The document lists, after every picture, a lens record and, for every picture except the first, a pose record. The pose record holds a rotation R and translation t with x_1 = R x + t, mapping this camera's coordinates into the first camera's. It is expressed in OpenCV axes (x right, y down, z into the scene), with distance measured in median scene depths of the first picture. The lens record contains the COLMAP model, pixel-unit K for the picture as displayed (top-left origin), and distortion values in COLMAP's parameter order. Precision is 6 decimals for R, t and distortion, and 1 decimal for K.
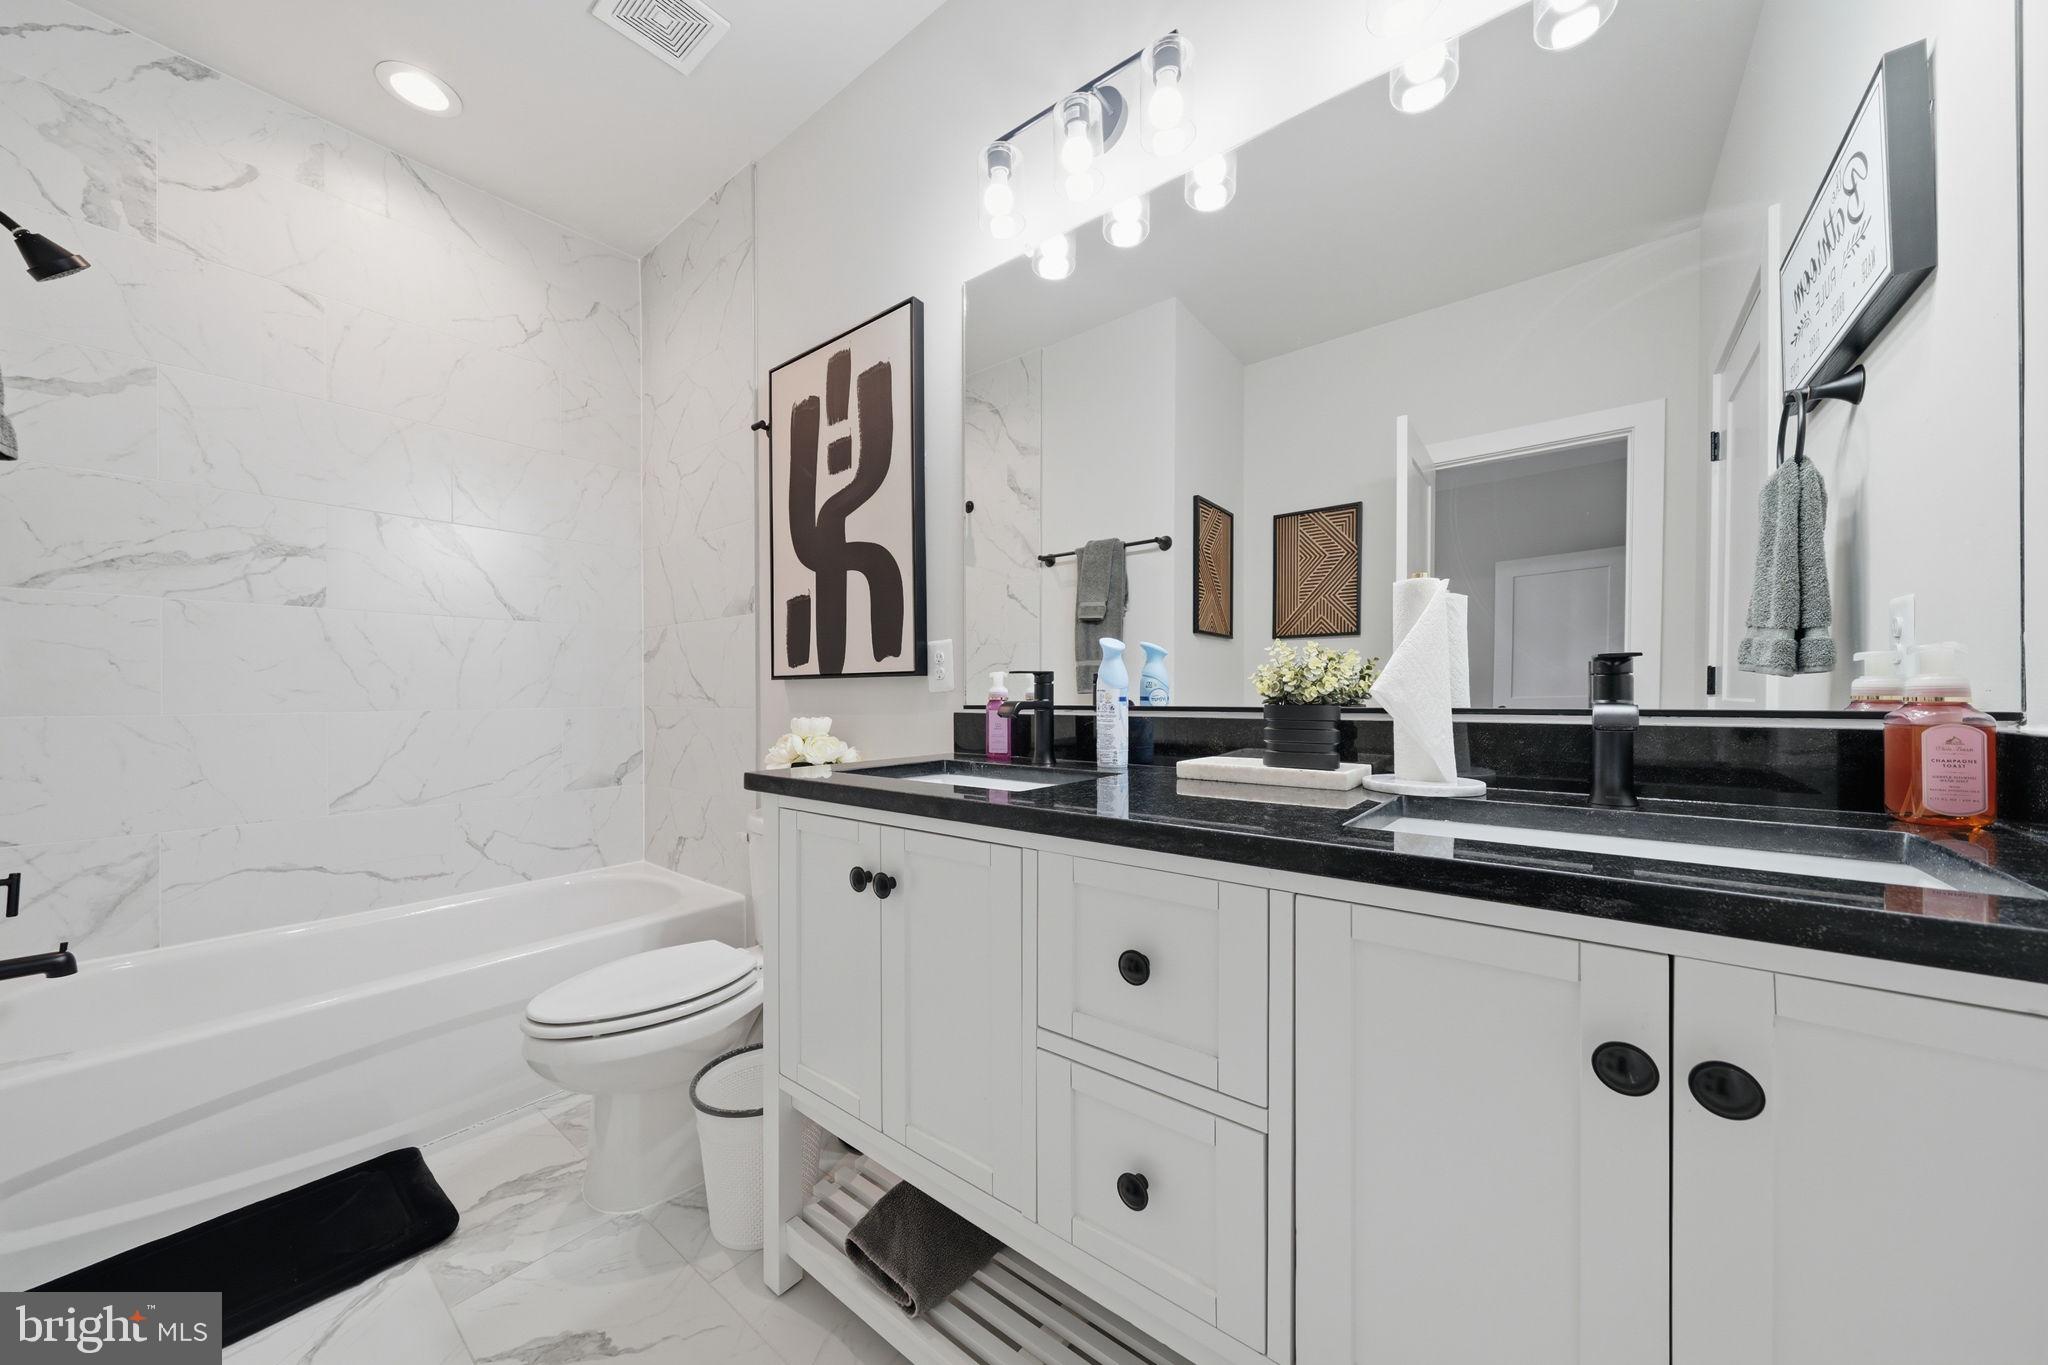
lens RADIAL K [[711.6, 0, 1024.0], [0, 711.6, 682.5], [0, 0, 1]] dist [-0.000046, -0.000086]
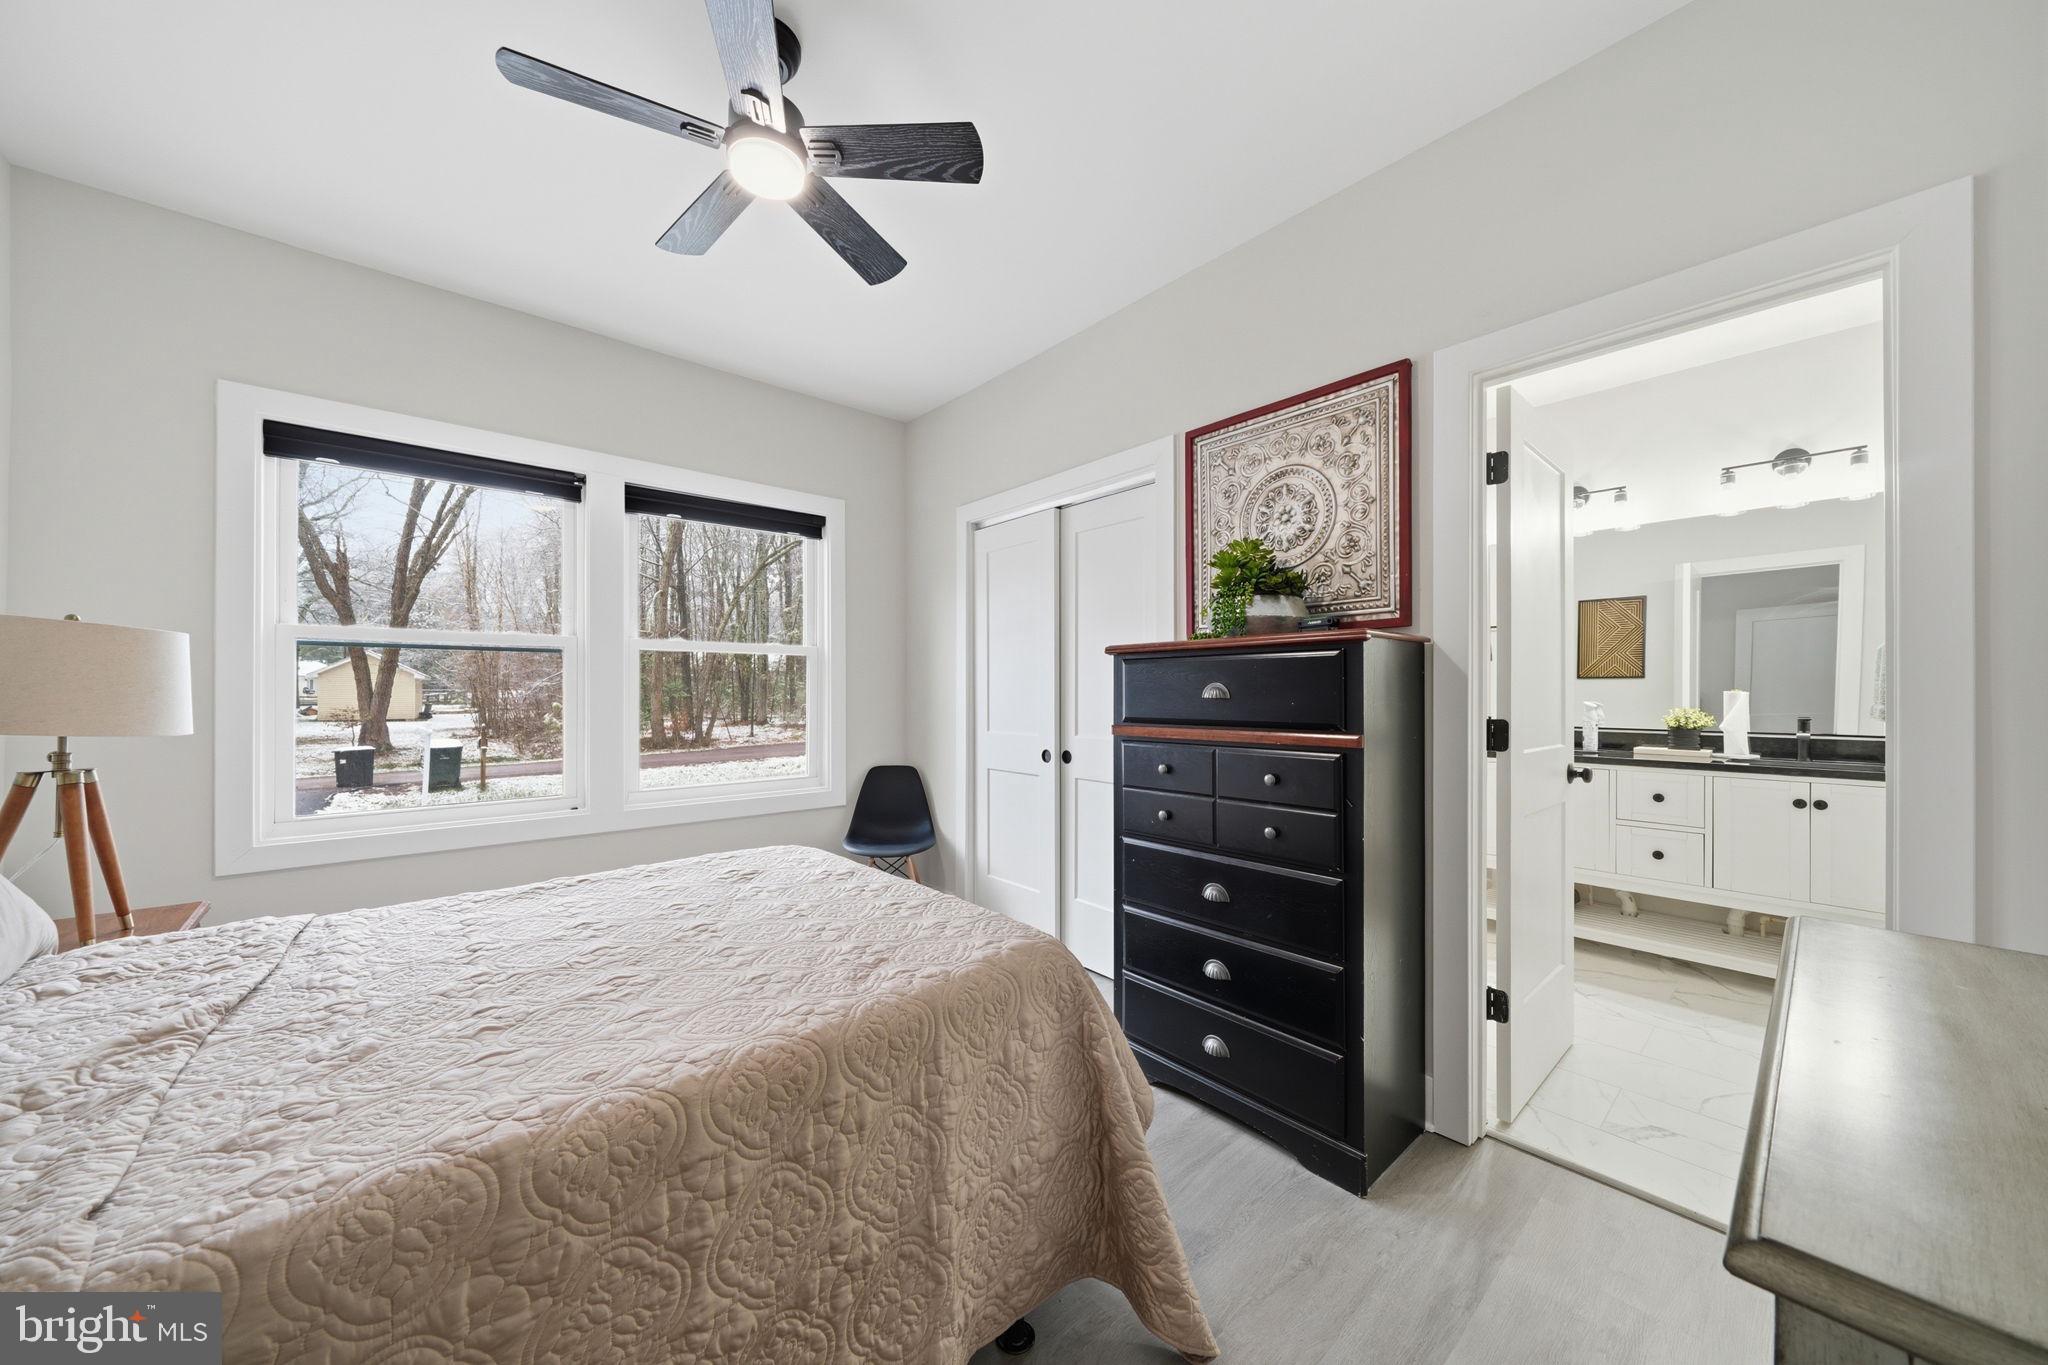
lens RADIAL K [[711.6, 0, 1024.0], [0, 711.6, 682.5], [0, 0, 1]] dist [-0.000046, -0.000086]
pose [[0.983723, 0.005620, -0.179601, -2.024356], [-0.005242, 0.999983, 0.002578, -0.177523], [0.179613, -0.001595, 0.983736, -2.729598]]
